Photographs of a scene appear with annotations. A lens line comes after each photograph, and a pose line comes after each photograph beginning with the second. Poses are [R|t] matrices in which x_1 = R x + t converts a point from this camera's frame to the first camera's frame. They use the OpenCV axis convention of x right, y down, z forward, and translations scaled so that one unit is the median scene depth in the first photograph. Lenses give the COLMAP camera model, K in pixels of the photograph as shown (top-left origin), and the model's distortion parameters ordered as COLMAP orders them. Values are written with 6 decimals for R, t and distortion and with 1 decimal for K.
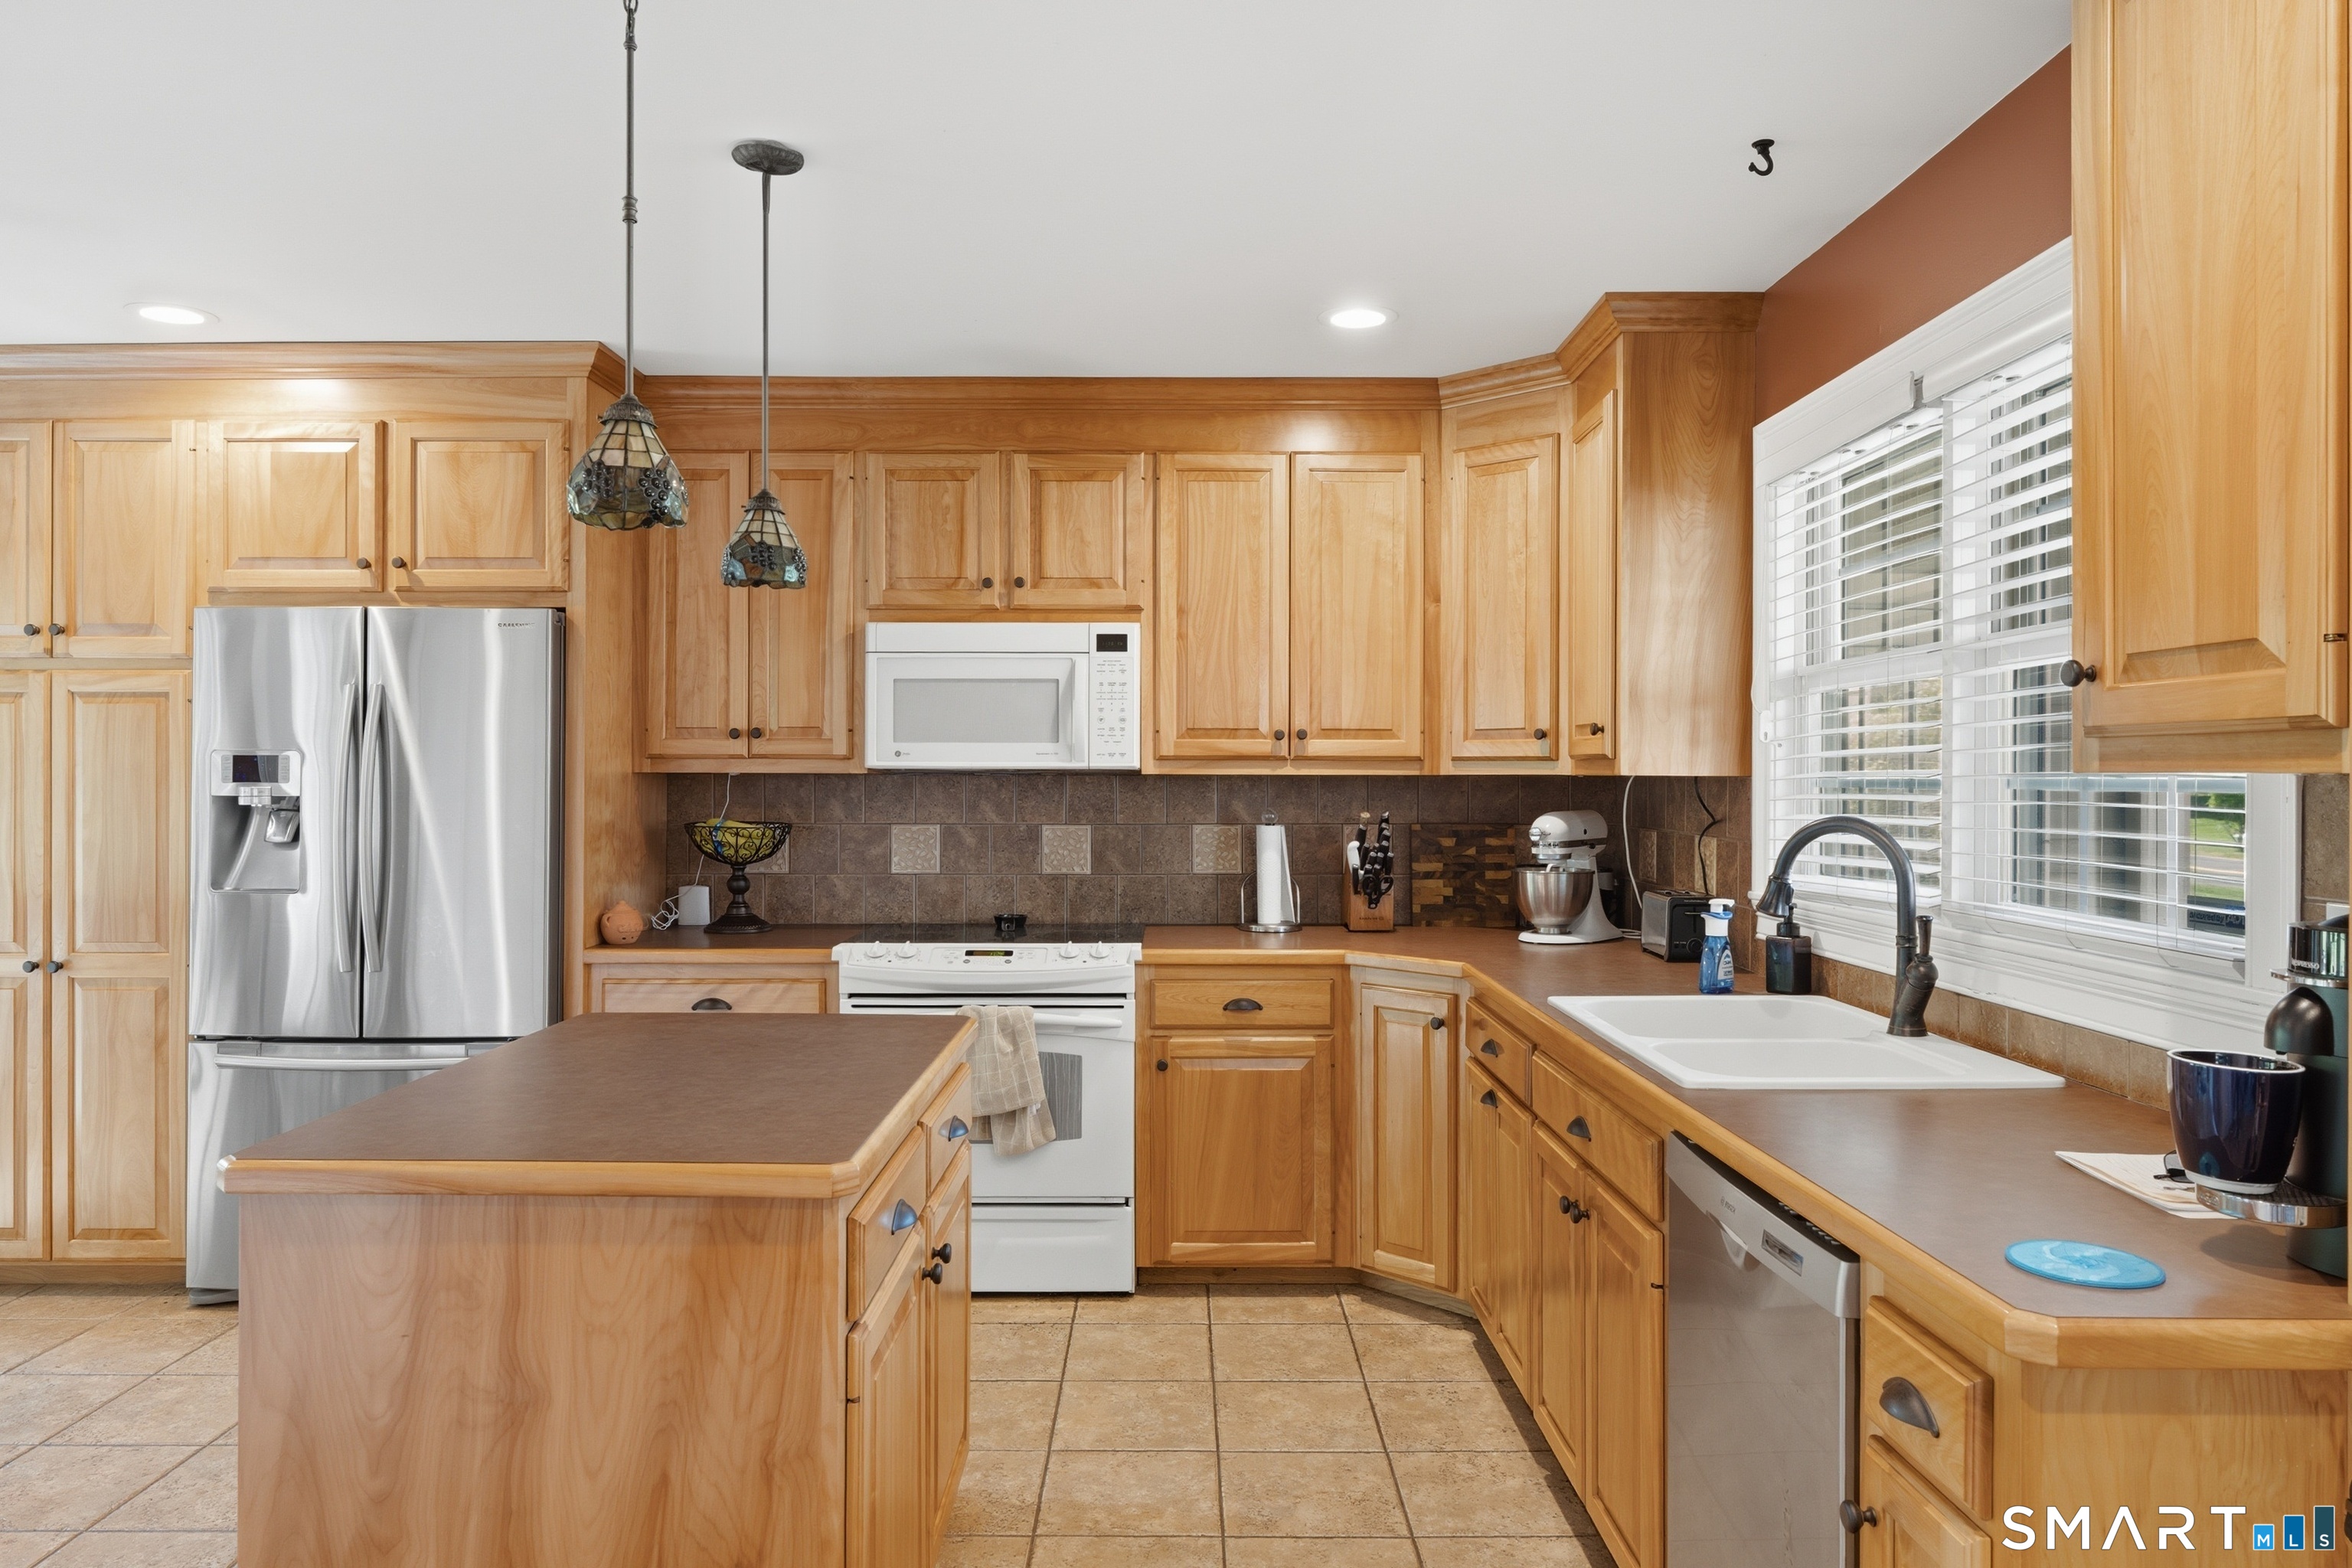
lens RADIAL K [[1509.6, 0, 1188.8], [0, 1509.6, 766.1], [0, 0, 1]] dist [-0.014863, 0.001410]
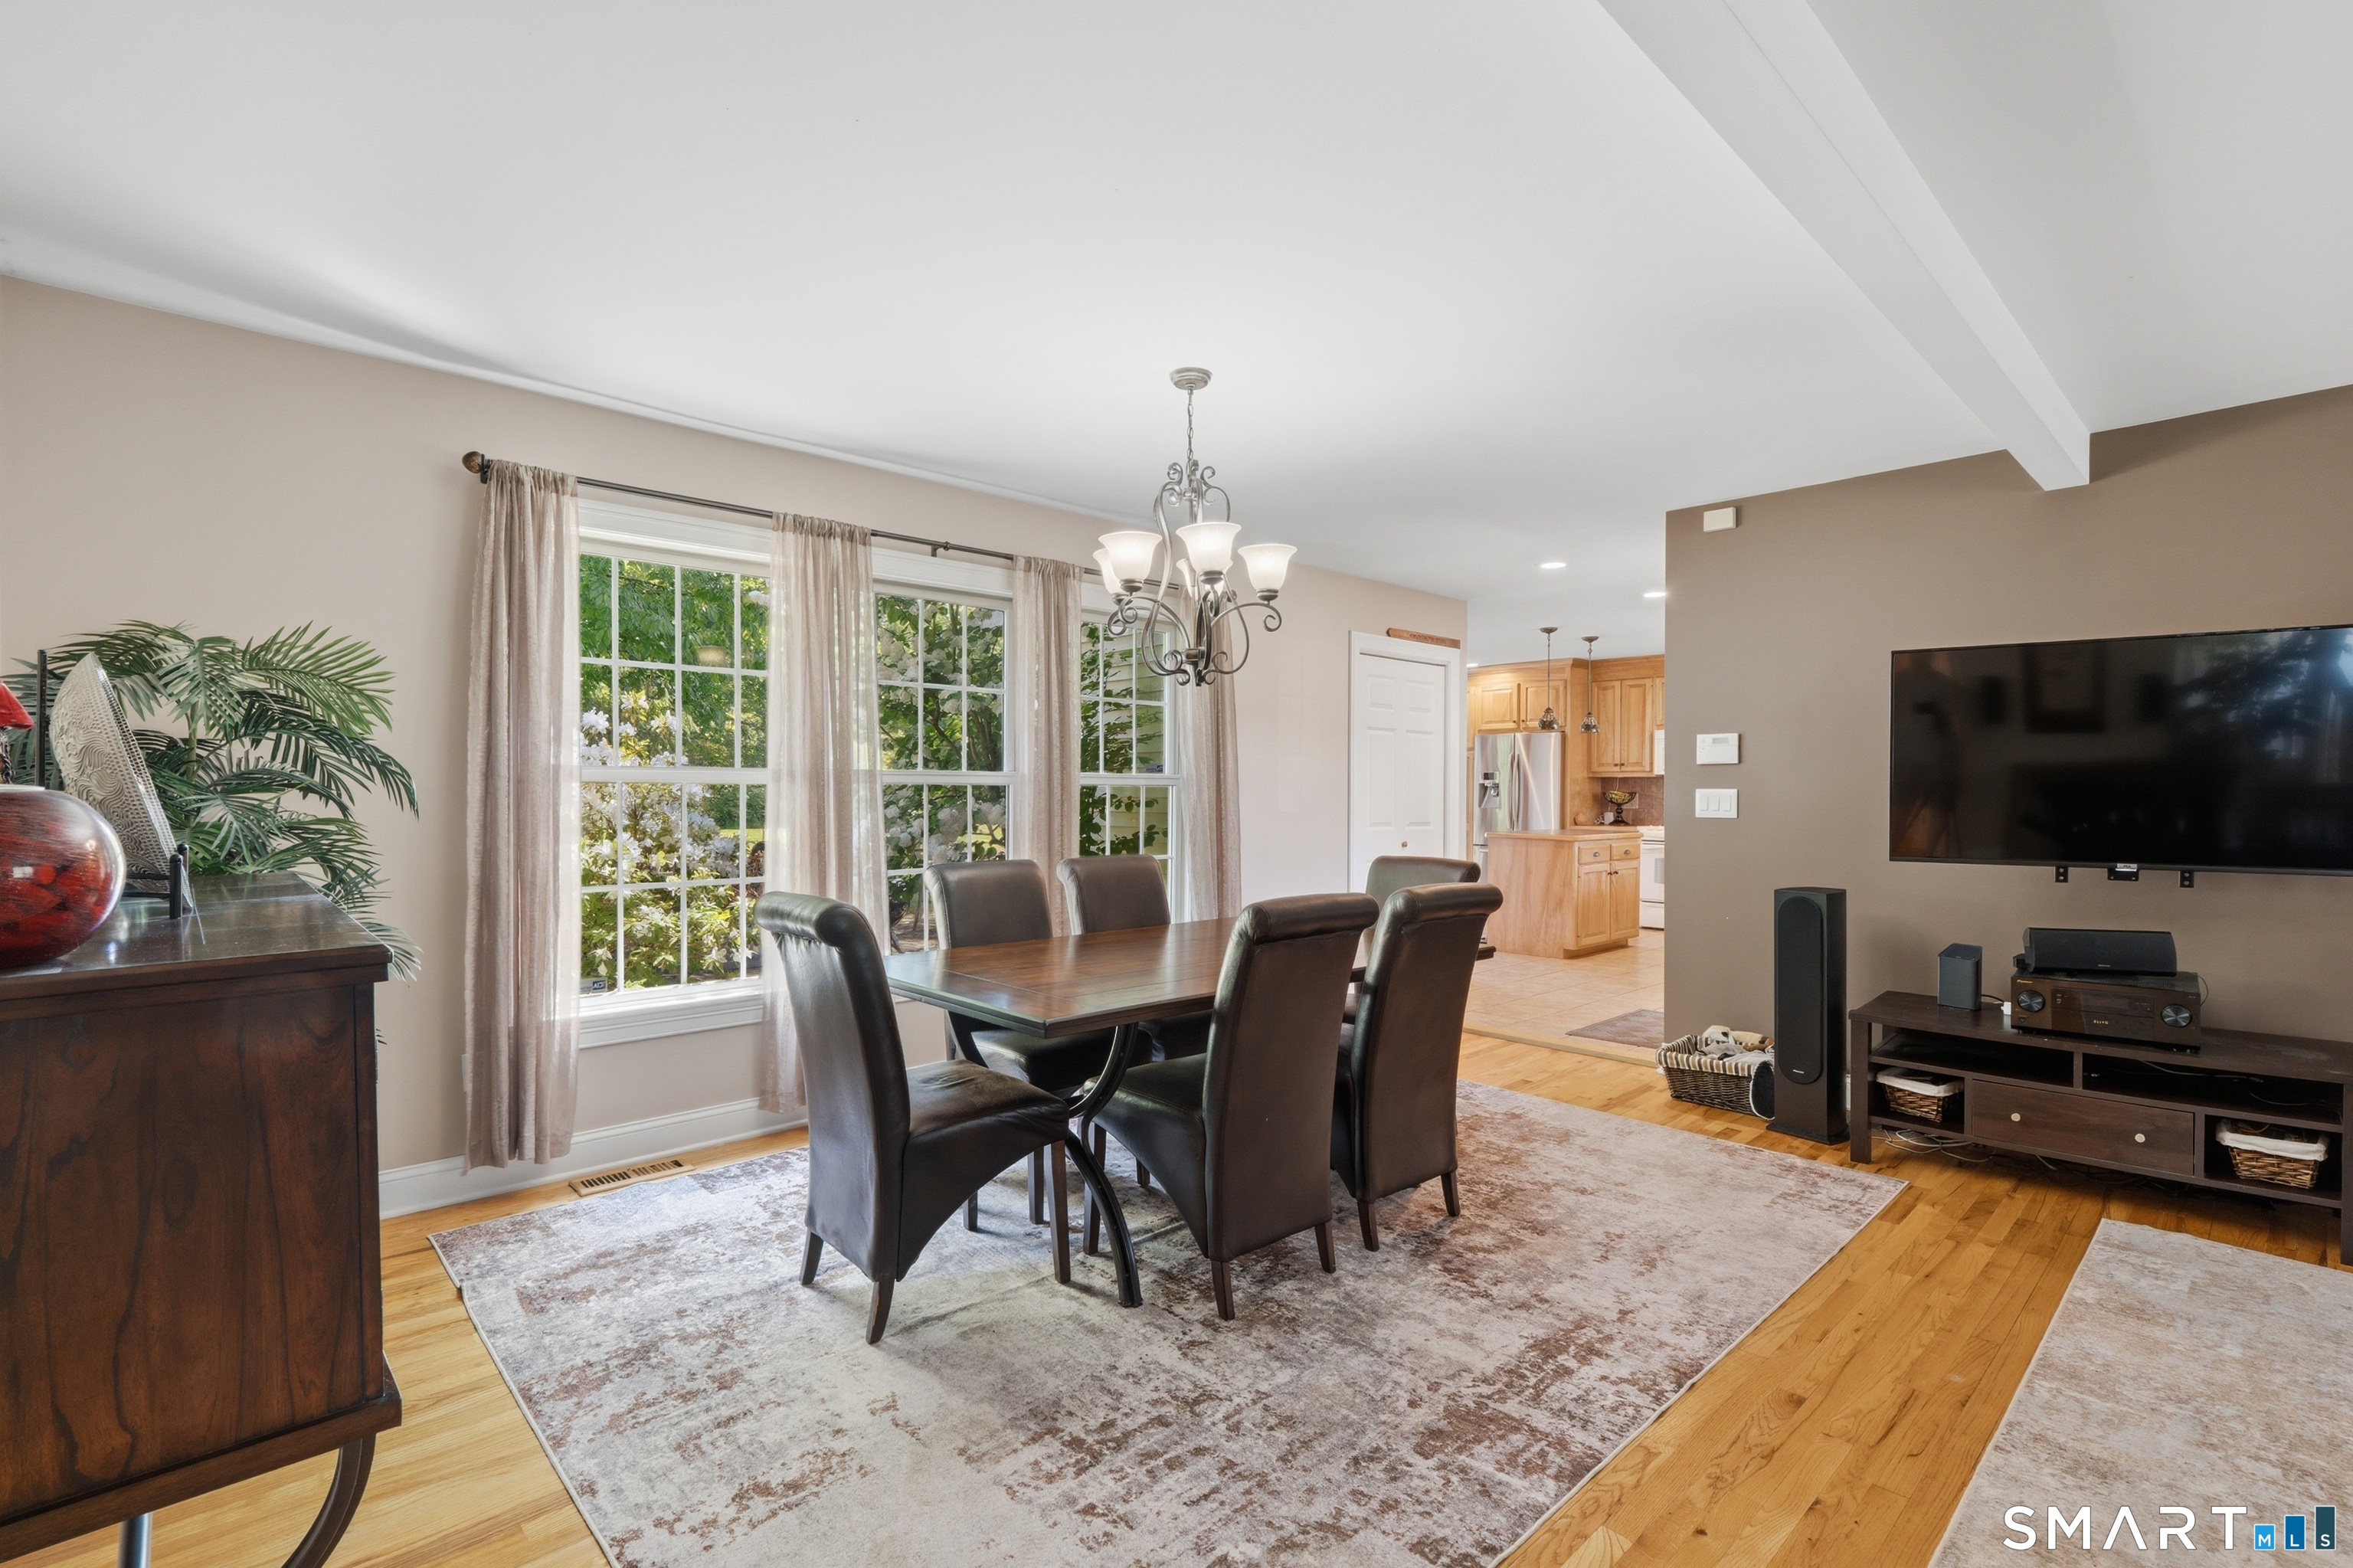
lens RADIAL K [[1077.6, 0, 1210.0], [0, 1077.6, 800.9], [0, 0, 1]] dist [-0.008970, 0.001402]
pose [[0.691608, 0.007140, -0.722238, 0.844733], [0.002069, 0.999927, 0.011866, 0.029611], [0.722270, -0.009701, 0.691543, -1.373157]]
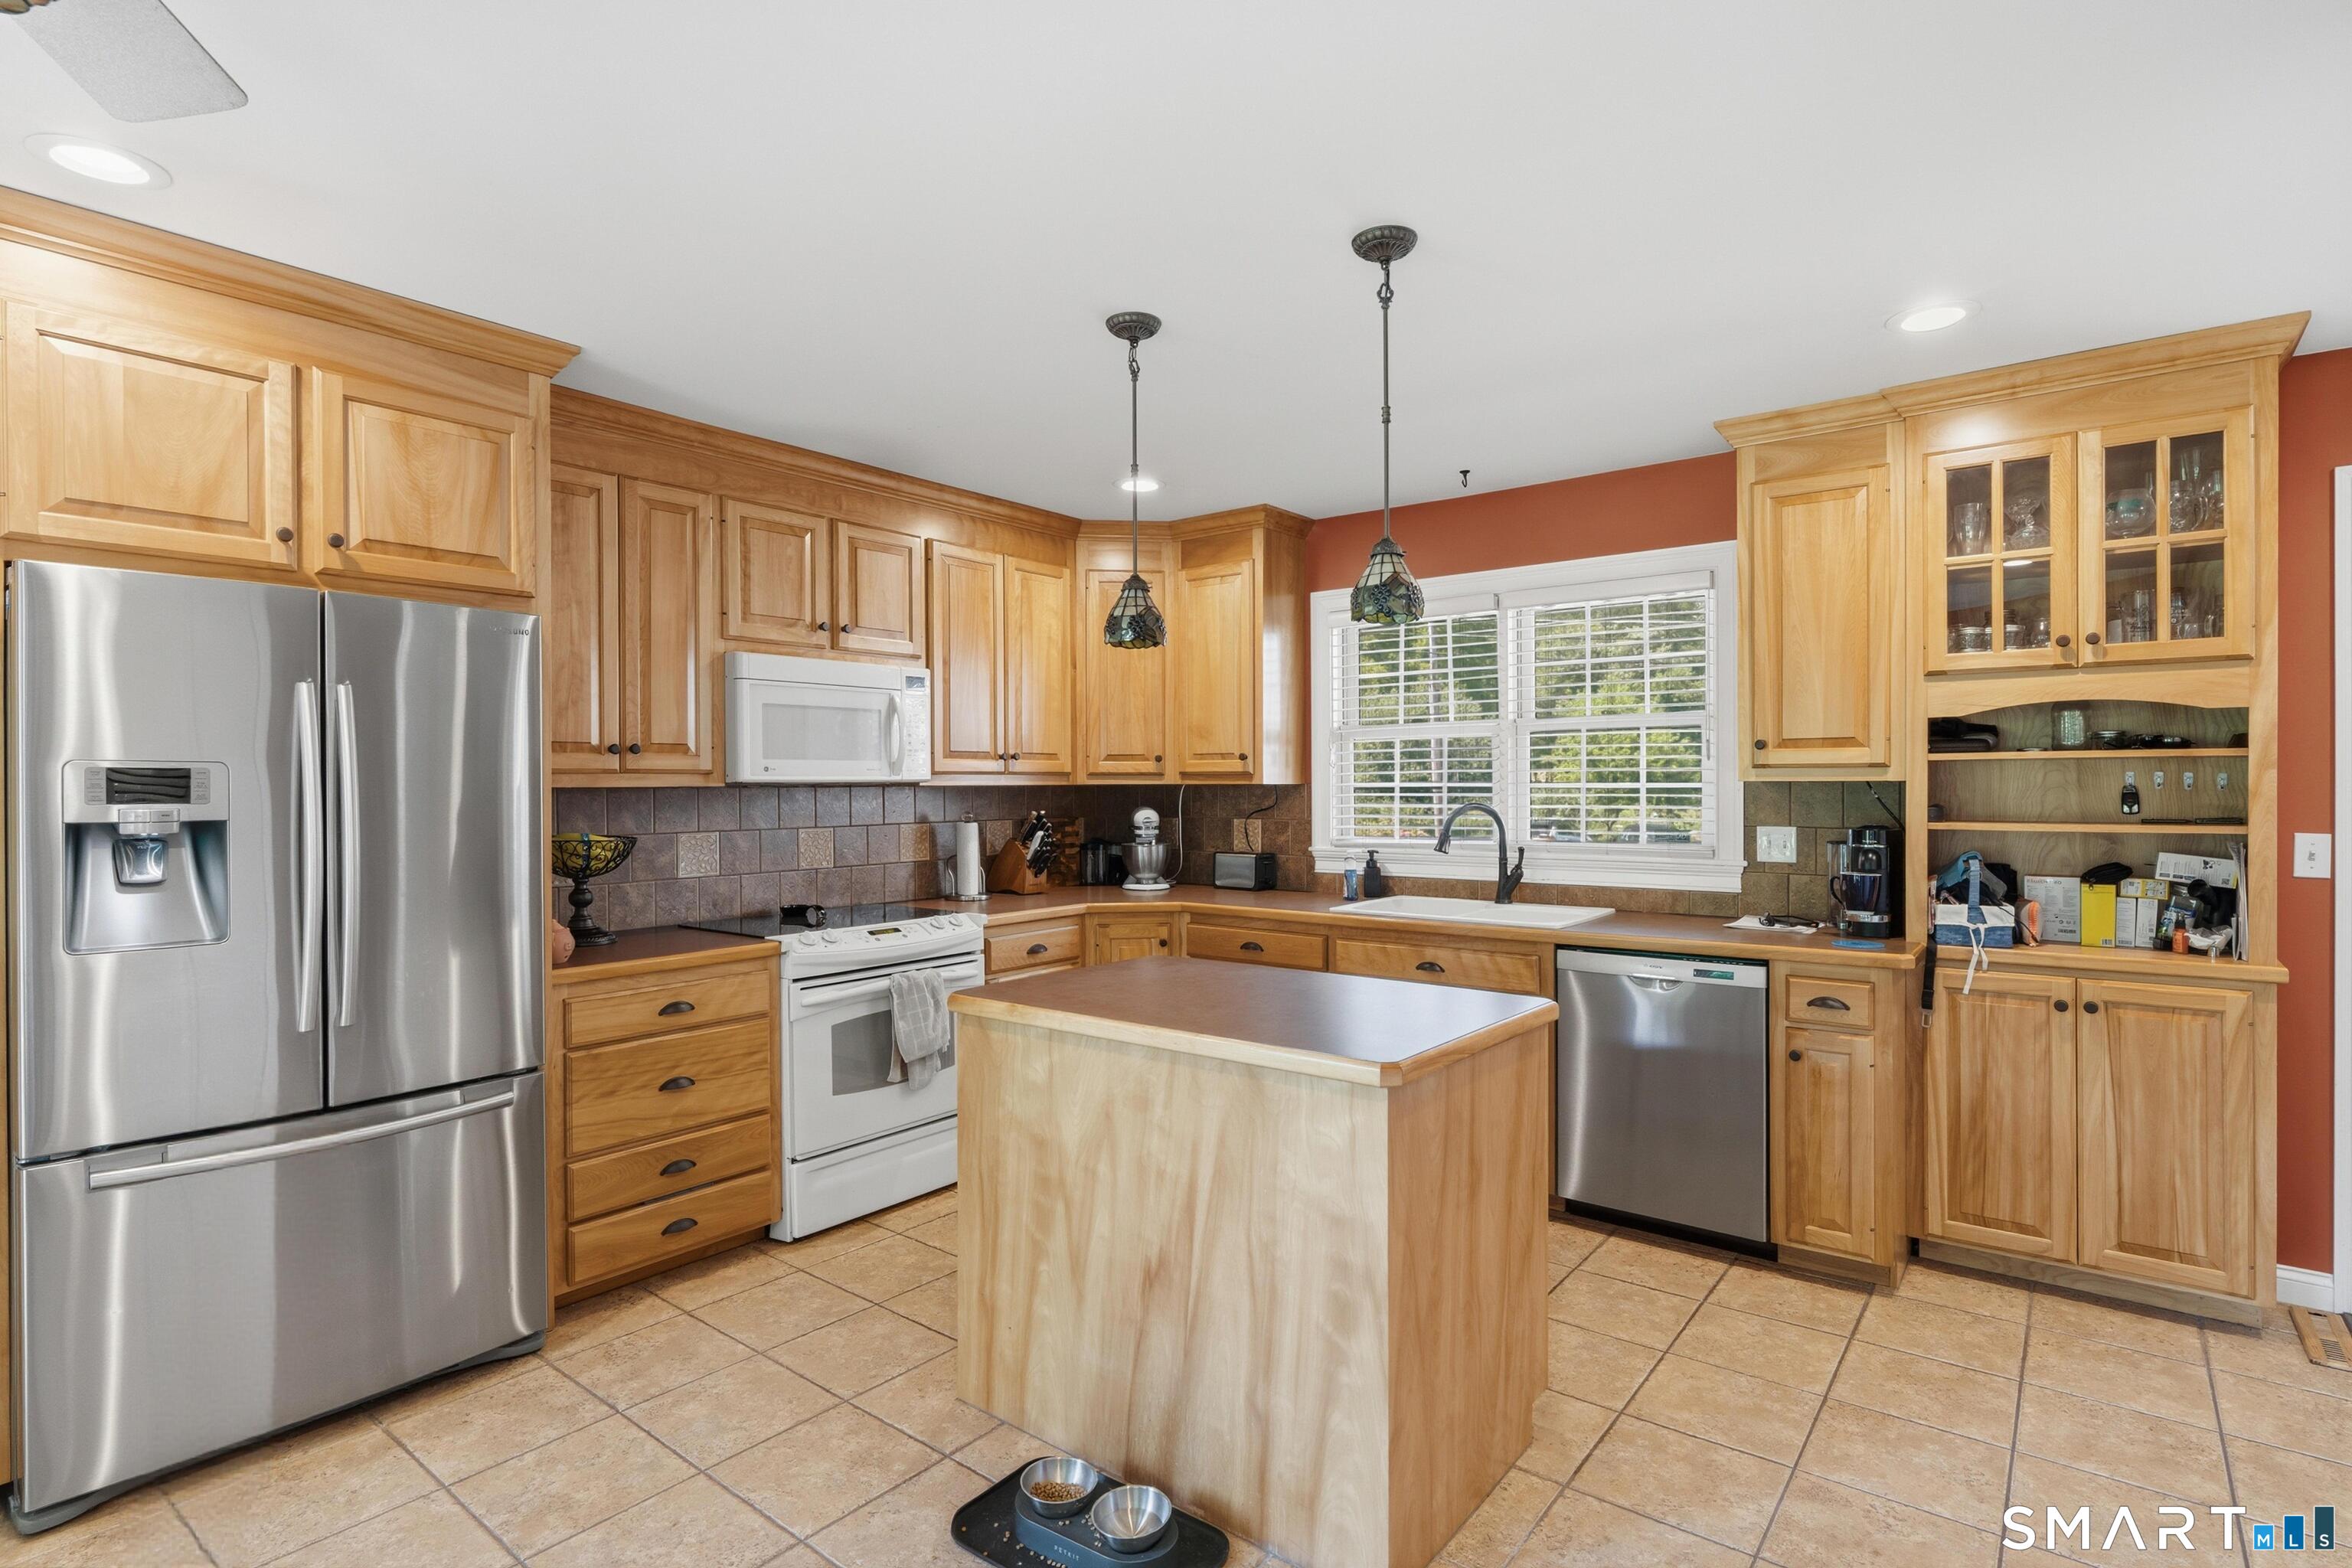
lens RADIAL K [[1163.4, 0, 1176.3], [0, 1163.4, 783.5], [0, 0, 1]] dist [-0.013391, 0.001162]
pose [[0.618988, -0.005151, 0.785384, -0.720382], [0.000739, 0.999982, 0.005976, -0.002371], [-0.785400, -0.003119, 0.618980, 0.221226]]
